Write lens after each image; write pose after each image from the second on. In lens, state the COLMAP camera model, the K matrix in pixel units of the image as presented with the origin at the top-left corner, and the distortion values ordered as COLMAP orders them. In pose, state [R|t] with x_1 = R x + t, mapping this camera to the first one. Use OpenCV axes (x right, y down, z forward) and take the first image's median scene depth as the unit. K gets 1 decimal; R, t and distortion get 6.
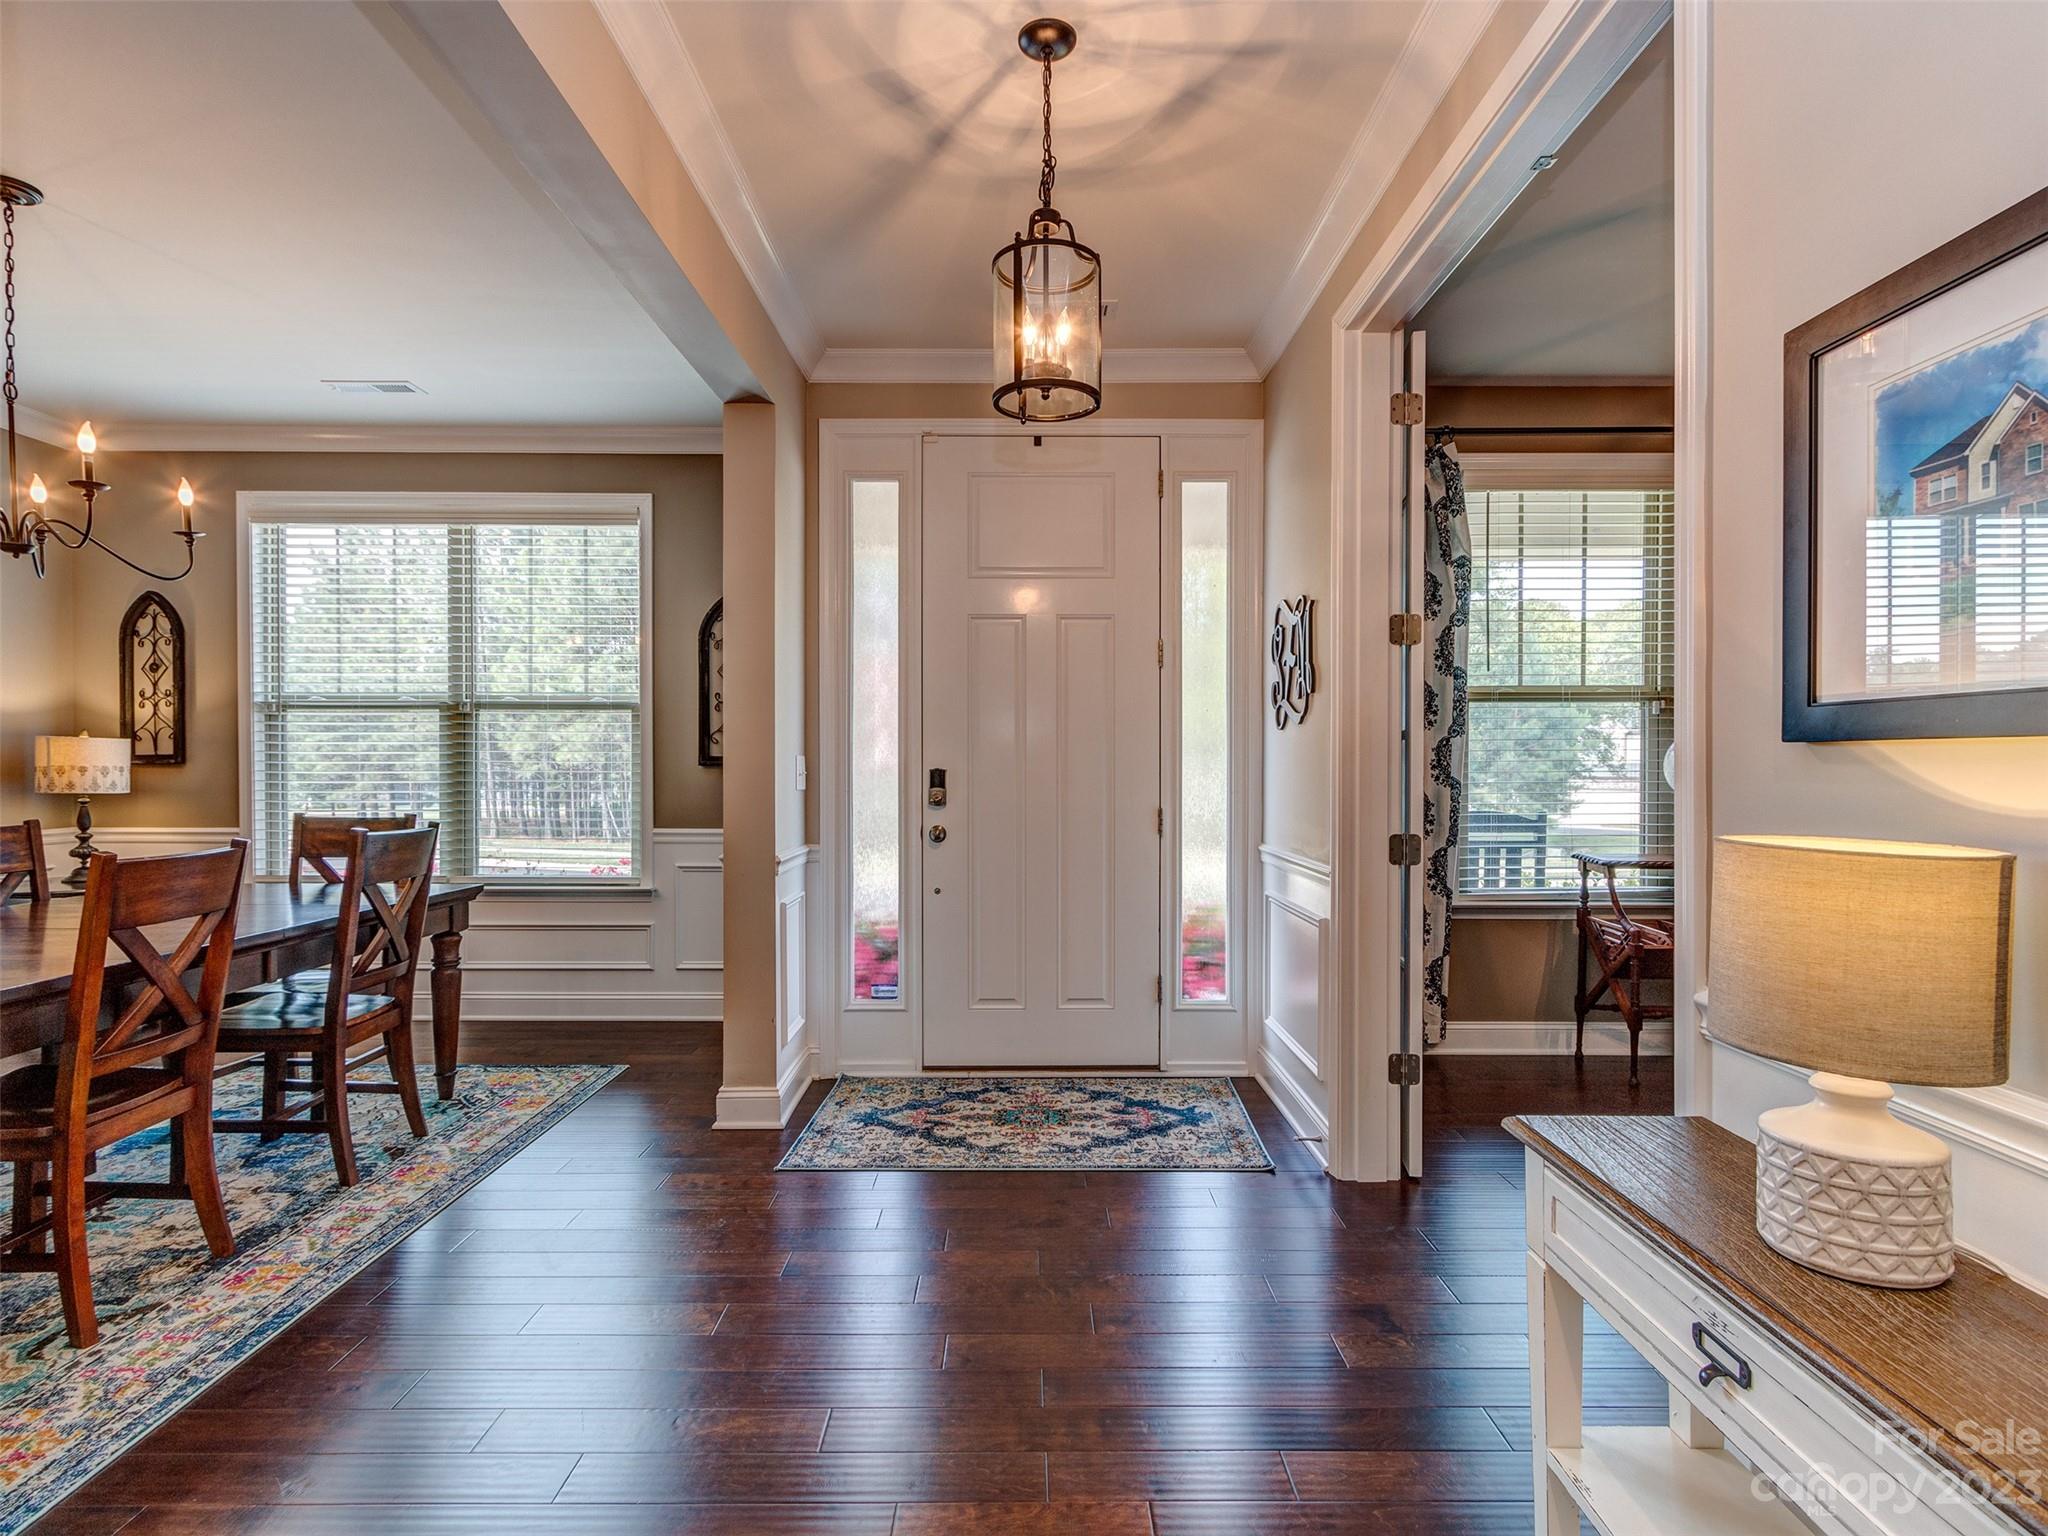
lens RADIAL K [[1050.2, 0, 1029.7], [0, 1050.2, 766.1], [0, 0, 1]] dist [0.007773, -0.002840]
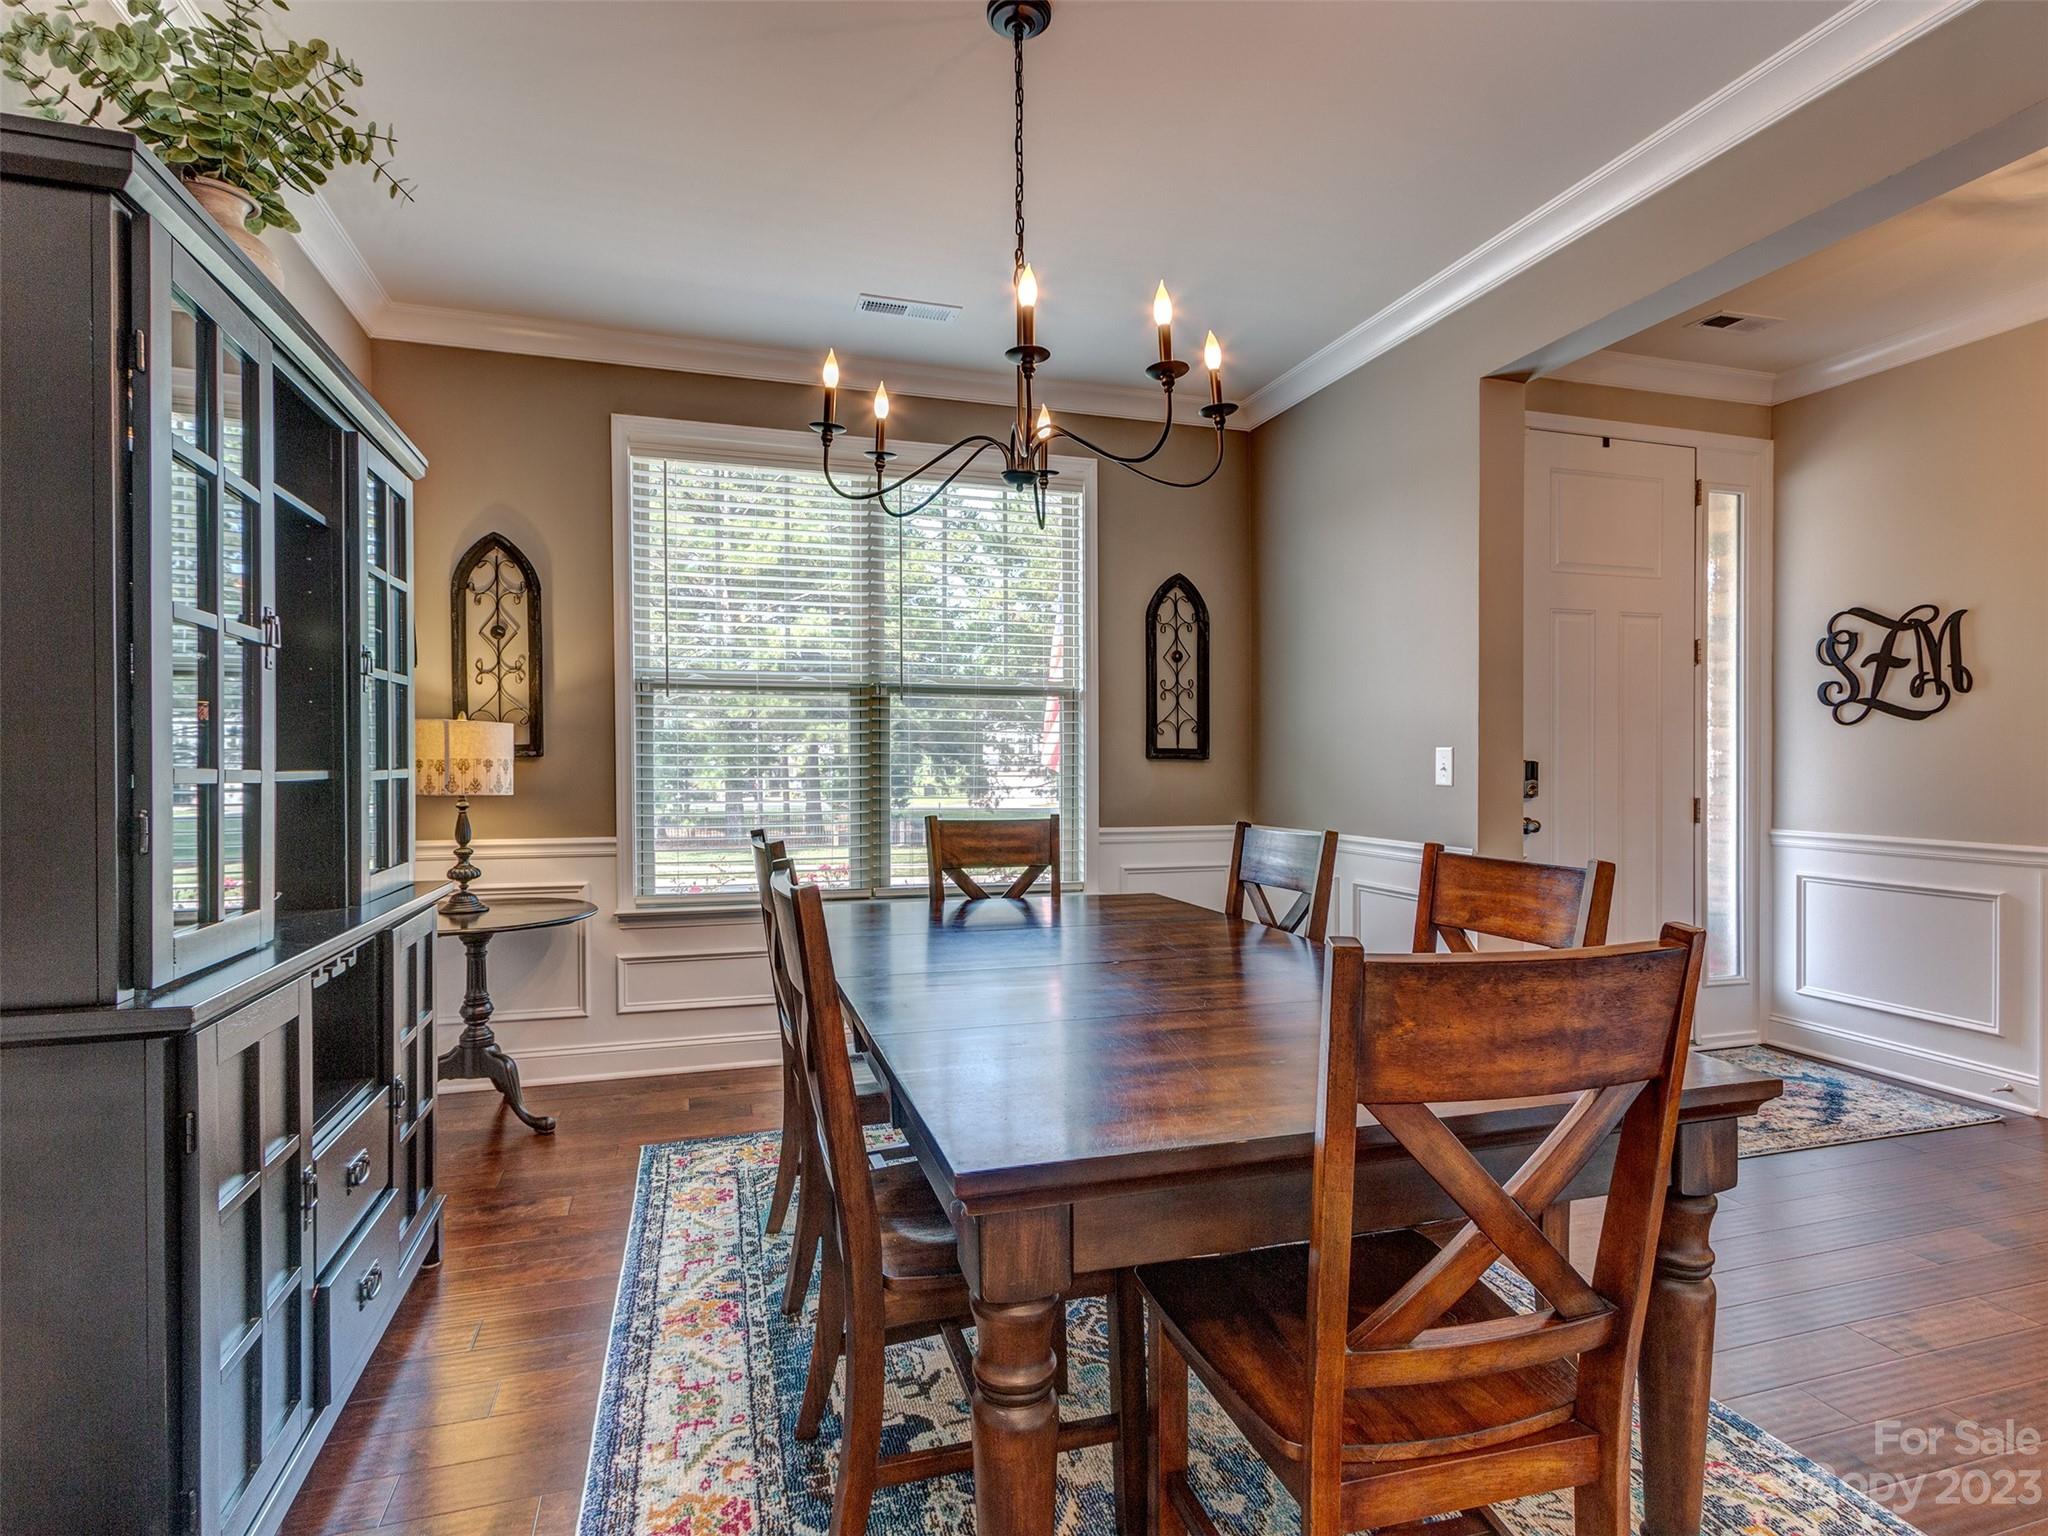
lens RADIAL K [[1050.2, 0, 1022.8], [0, 1050.2, 773.5], [0, 0, 1]] dist [0.007773, -0.002840]
pose [[0.955880, -0.003885, 0.293730, -0.850076], [0.000676, 0.999939, 0.011025, 0.002533], [-0.293755, -0.010340, 0.955825, 0.184364]]
